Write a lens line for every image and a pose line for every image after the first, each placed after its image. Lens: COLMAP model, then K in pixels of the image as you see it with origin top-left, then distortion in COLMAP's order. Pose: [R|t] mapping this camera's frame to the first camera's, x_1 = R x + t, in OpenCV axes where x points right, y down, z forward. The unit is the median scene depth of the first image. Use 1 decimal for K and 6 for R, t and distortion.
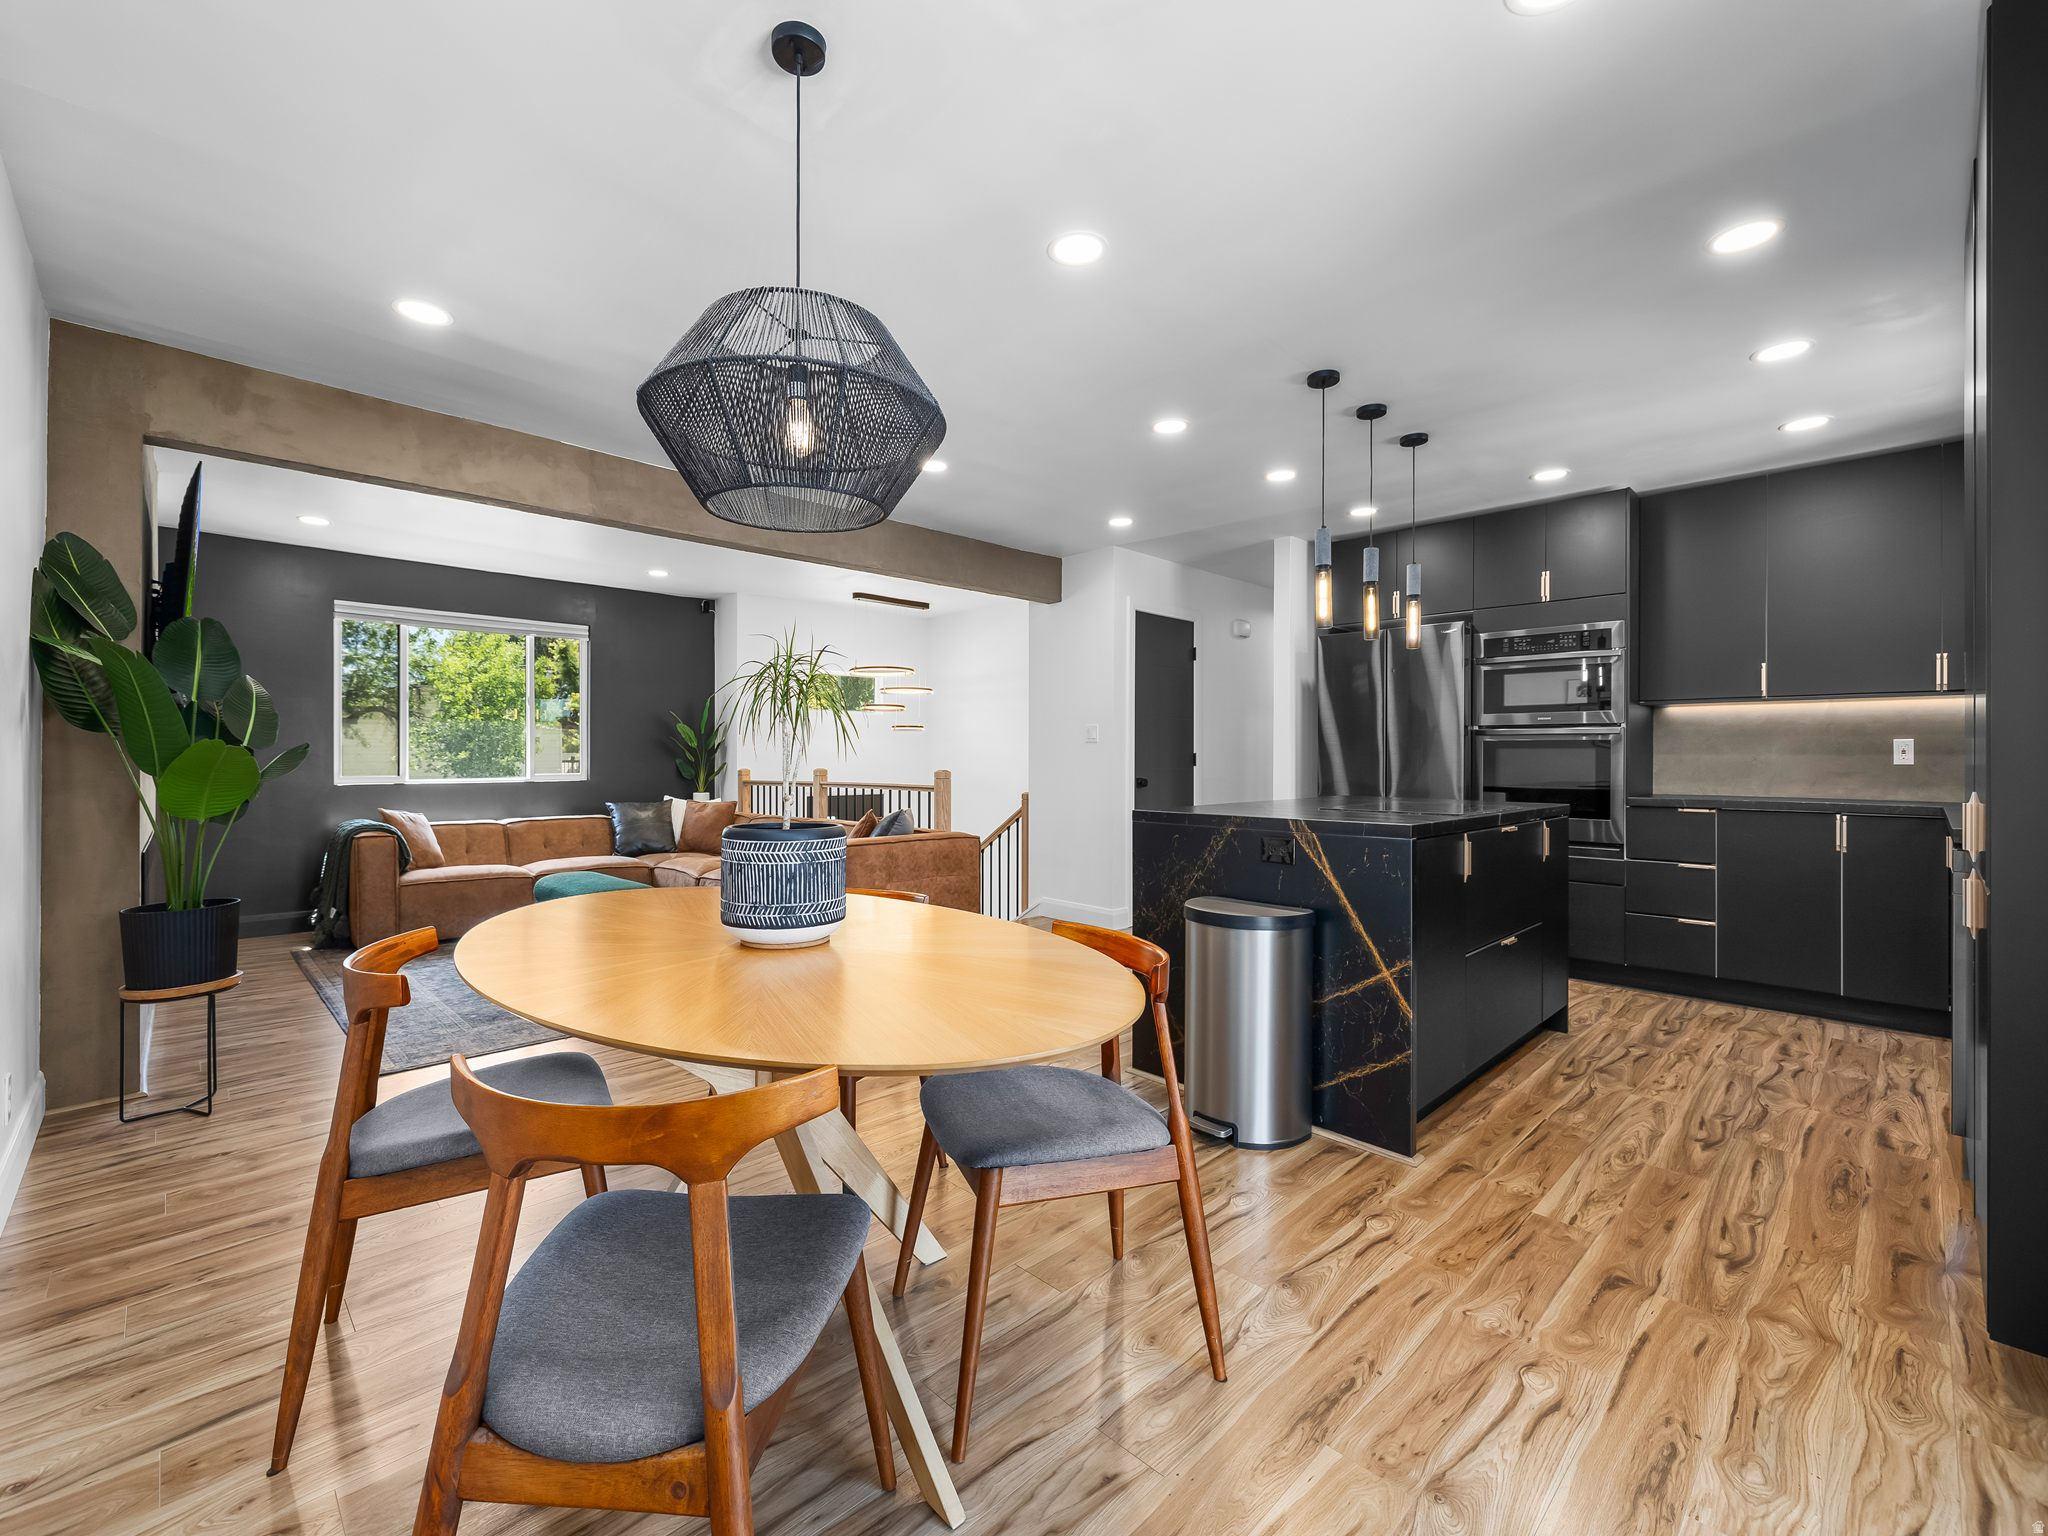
lens RADIAL K [[866.4, 0, 1007.9], [0, 866.4, 753.9], [0, 0, 1]] dist [-0.000549, 0.000757]
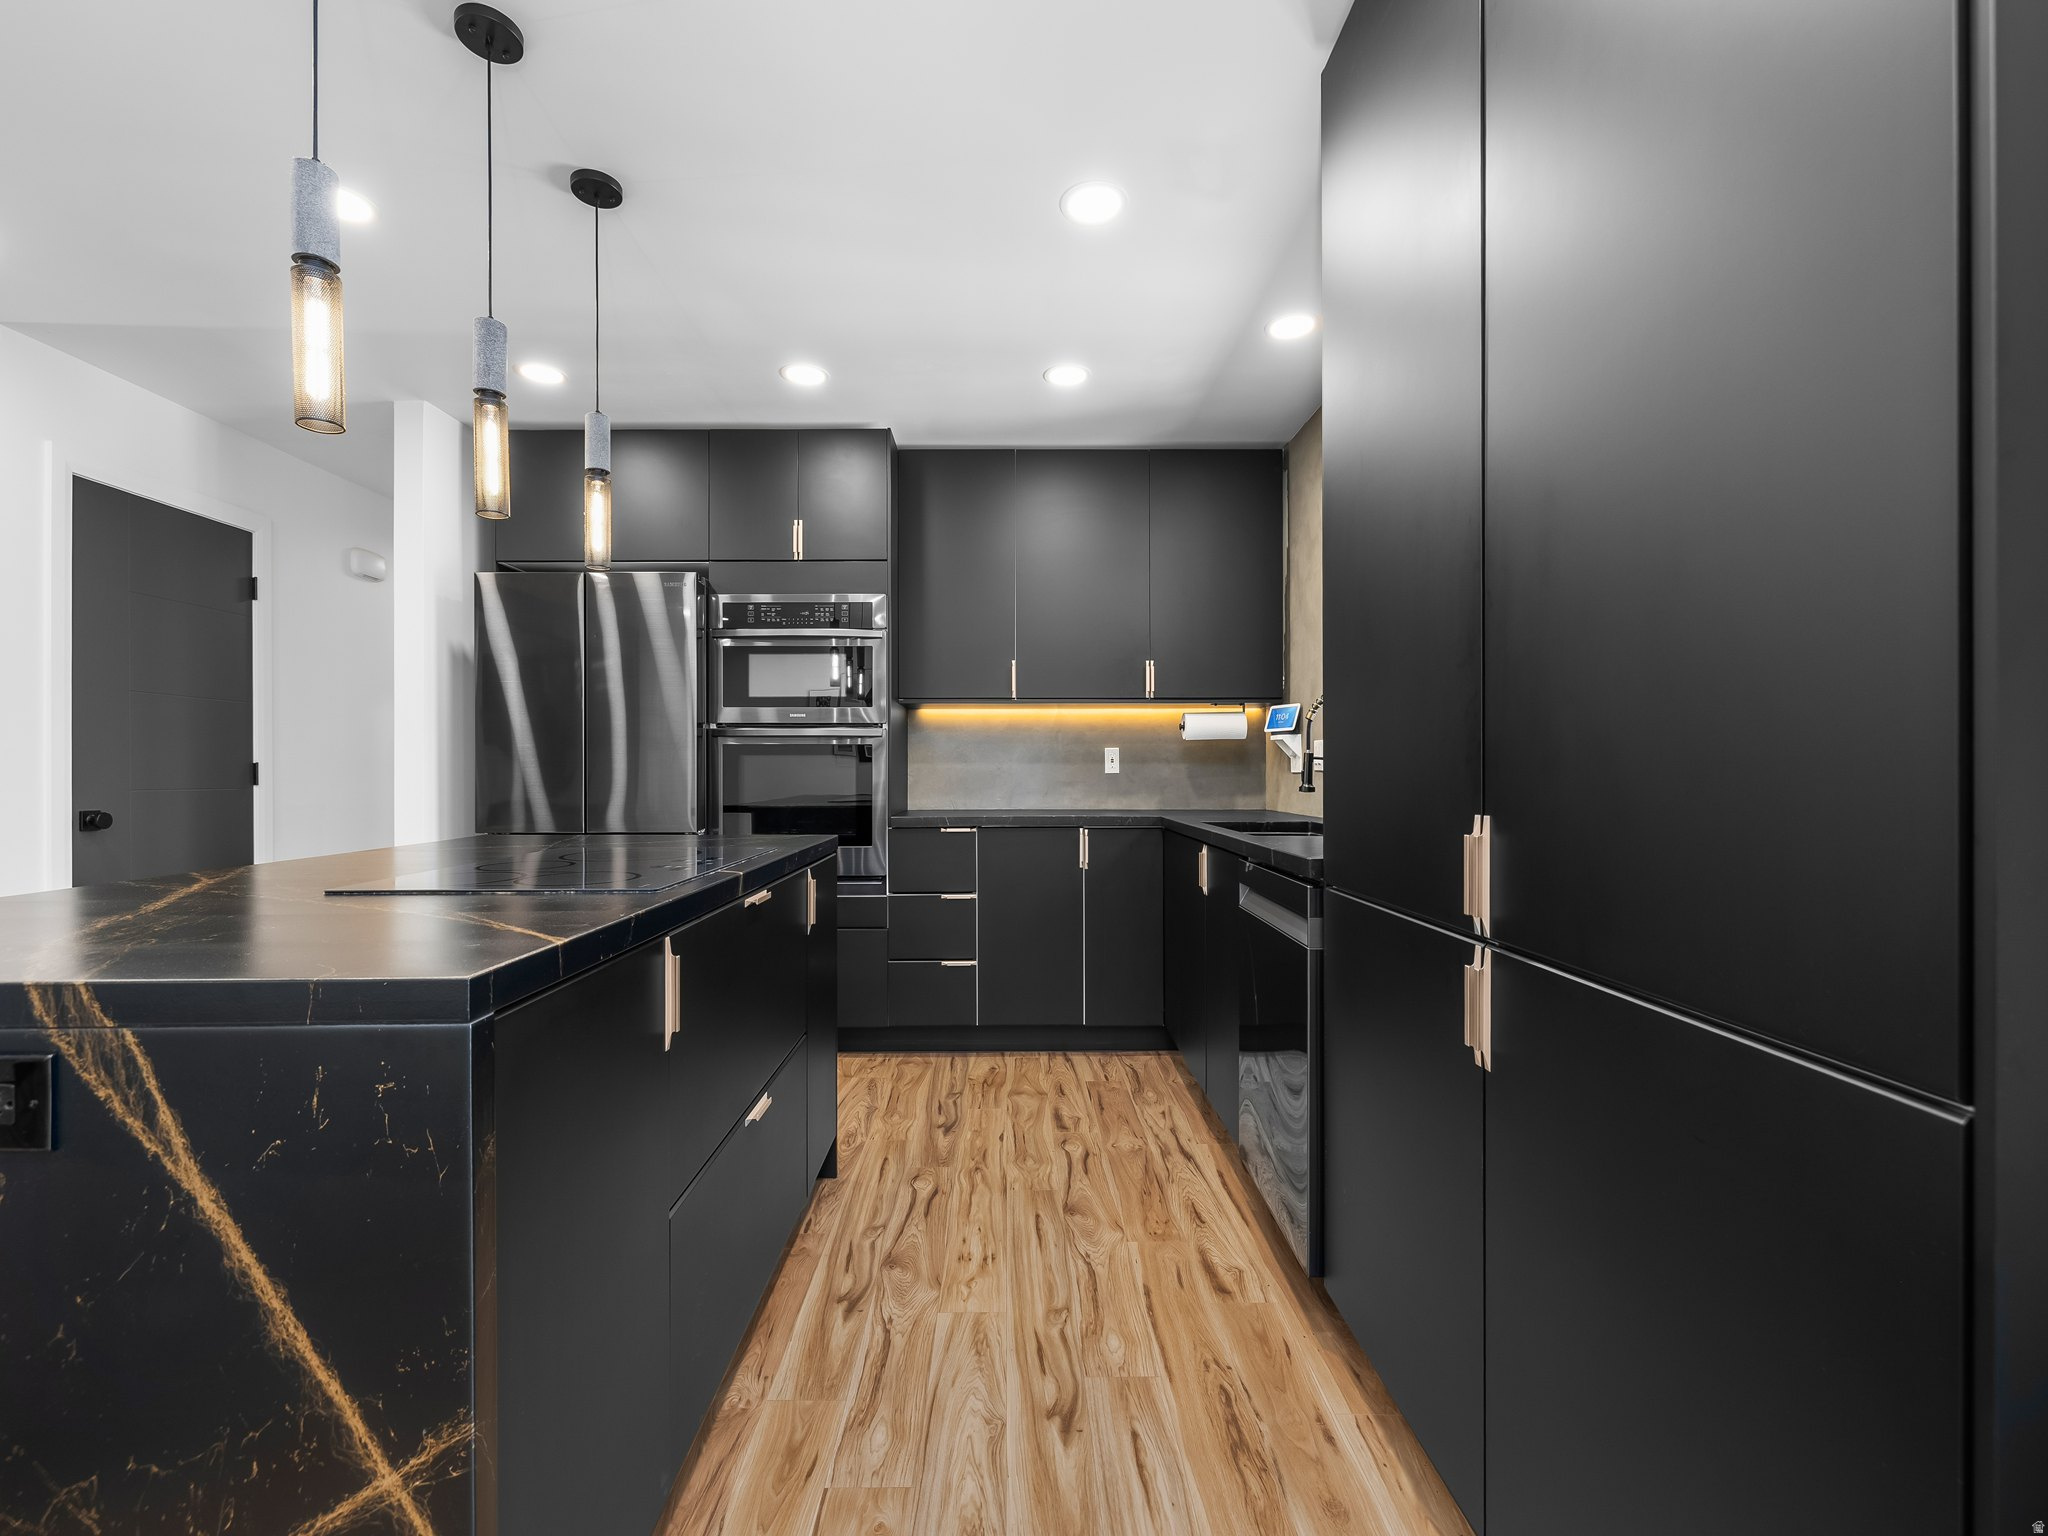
lens RADIAL K [[866.4, 0, 1014.6], [0, 866.4, 772.5], [0, 0, 1]] dist [-0.000549, 0.000757]
pose [[0.685138, -0.006227, 0.728387, 0.241728], [0.002921, 0.999979, 0.005801, 0.005589], [-0.728408, -0.001847, 0.685142, 0.419538]]
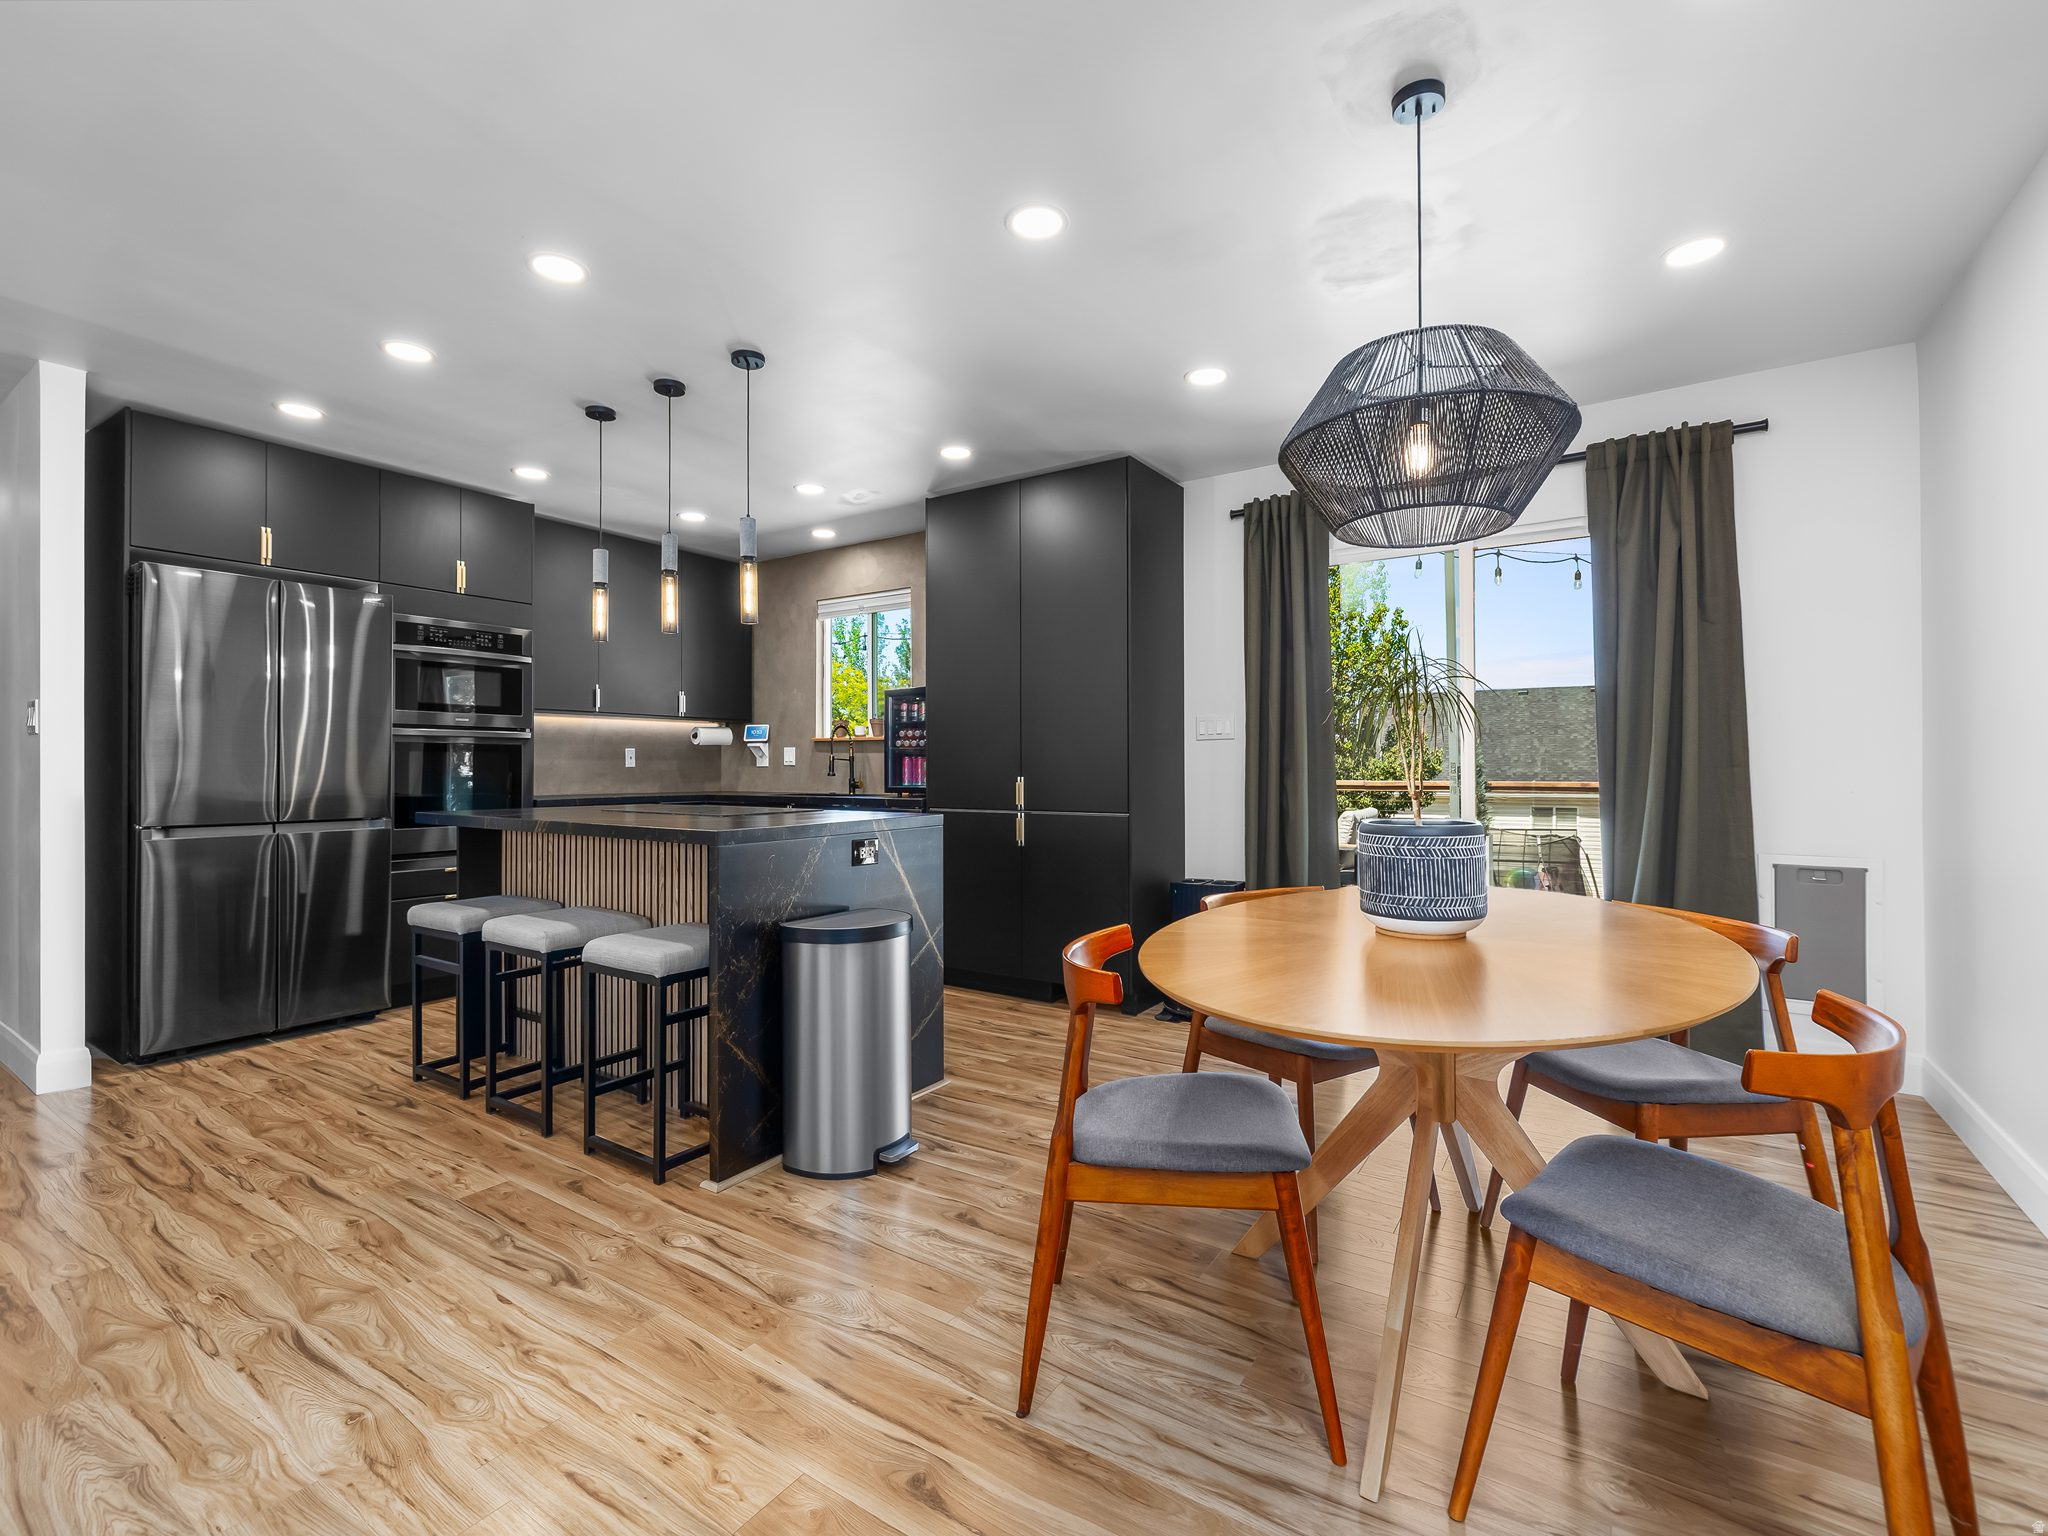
lens RADIAL K [[928.9, 0, 1005.9], [0, 928.9, 755.8], [0, 0, 1]] dist [-0.001808, 0.001240]
pose [[-0.208201, 0.006991, 0.978061, -0.557054], [0.000393, 0.999975, -0.007064, 0.005250], [-0.978086, -0.001086, -0.208199, 0.764795]]
